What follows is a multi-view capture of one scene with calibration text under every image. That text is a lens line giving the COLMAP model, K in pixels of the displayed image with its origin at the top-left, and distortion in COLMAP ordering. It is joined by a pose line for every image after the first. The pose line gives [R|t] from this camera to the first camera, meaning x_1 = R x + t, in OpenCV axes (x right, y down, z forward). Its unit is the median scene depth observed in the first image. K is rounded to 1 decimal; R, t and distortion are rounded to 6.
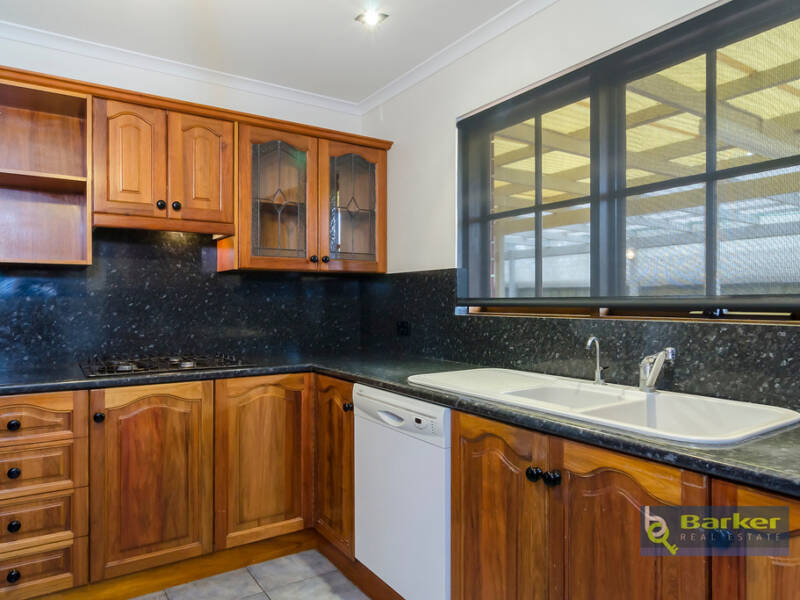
lens RADIAL K [[522.2, 0, 401.5], [0, 522.2, 298.4], [0, 0, 1]] dist [0.001248, 0.001908]
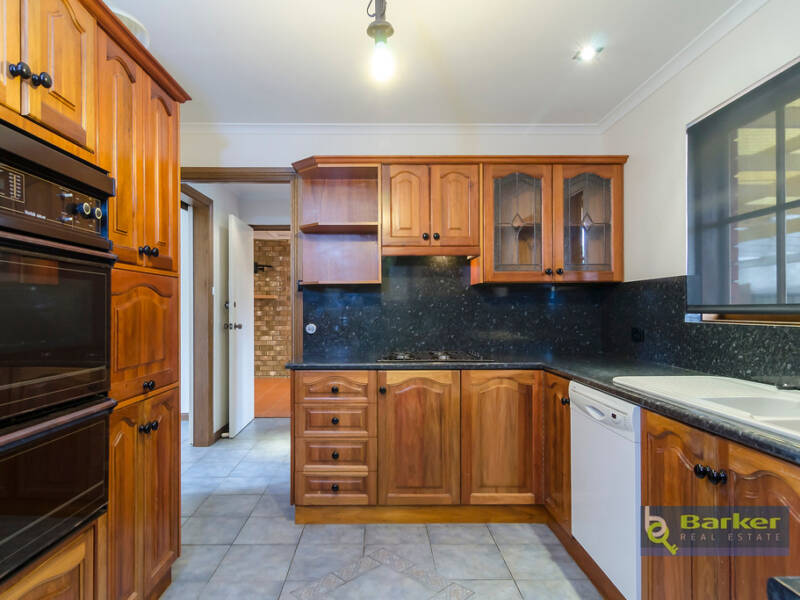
lens RADIAL K [[493.9, 0, 394.6], [0, 493.9, 304.3], [0, 0, 1]] dist [0.001891, 0.003515]
pose [[0.841634, -0.006906, -0.540005, 0.159643], [0.004831, 0.999975, -0.005258, -0.000267], [0.540027, 0.001816, 0.841646, -0.106332]]
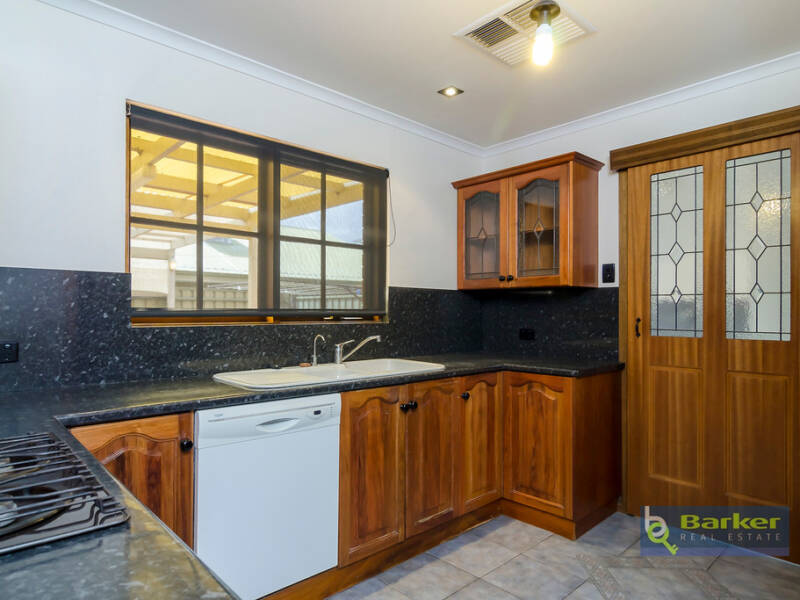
lens RADIAL K [[493.9, 0, 394.6], [0, 493.9, 304.3], [0, 0, 1]] dist [0.001891, 0.003515]
pose [[-0.156503, 0.012579, 0.987597, -0.842336], [-0.009183, 0.999857, -0.014191, 0.000842], [-0.987635, -0.011290, -0.156365, 0.758909]]
